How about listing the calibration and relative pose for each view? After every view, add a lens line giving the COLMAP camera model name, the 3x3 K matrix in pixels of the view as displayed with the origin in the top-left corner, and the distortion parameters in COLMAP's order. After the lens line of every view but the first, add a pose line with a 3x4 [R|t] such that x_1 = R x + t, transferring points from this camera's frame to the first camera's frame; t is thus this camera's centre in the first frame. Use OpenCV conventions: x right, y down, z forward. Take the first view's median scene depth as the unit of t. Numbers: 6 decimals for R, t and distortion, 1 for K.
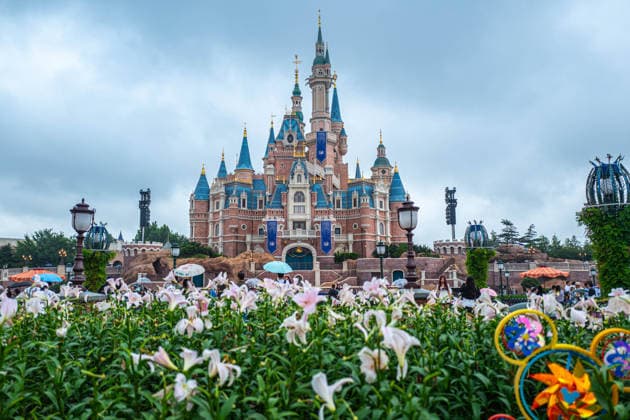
lens RADIAL K [[464.1, 0, 315.0], [0, 464.1, 210.0], [0, 0, 1]] dist [-0.008552, -0.001896]
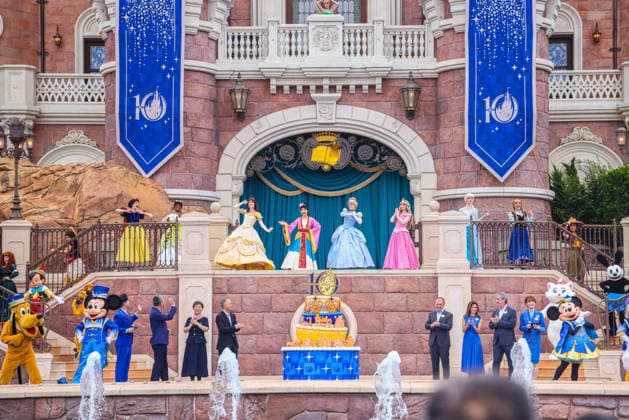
lens RADIAL K [[1683.1, 0, 314.5], [0, 1683.1, 210.0], [0, 0, 1]] dist [0.722827, 0.438087]
pose [[0.999017, 0.002695, -0.044252, -0.011205], [0.000376, 0.997598, 0.069264, 0.059771], [0.044333, -0.069212, 0.996616, 0.380517]]
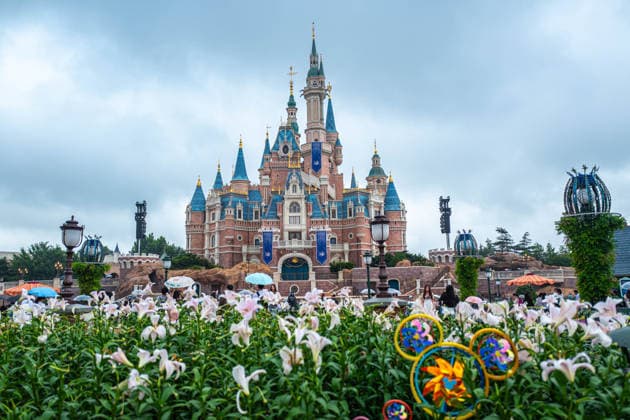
lens RADIAL K [[464.1, 0, 315.0], [0, 464.1, 210.0], [0, 0, 1]] dist [-0.008552, -0.001896]
pose [[0.999929, -0.010490, 0.005566, 0.004212], [0.010604, 0.999724, -0.020945, -0.000862], [-0.005344, 0.021002, 0.999765, -0.005379]]
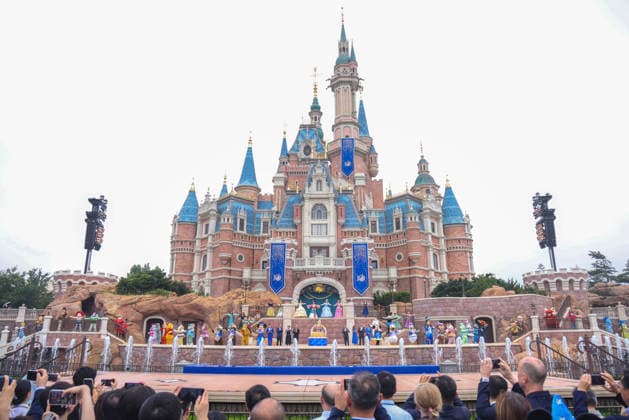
lens RADIAL K [[426.7, 0, 315.9], [0, 426.7, 202.5], [0, 0, 1]] dist [-0.110616, 0.084350]
pose [[0.999278, -0.004995, -0.037666, -0.014020], [-0.001193, 0.986706, -0.162509, 0.057978], [0.037977, 0.162437, 0.985988, 0.350330]]
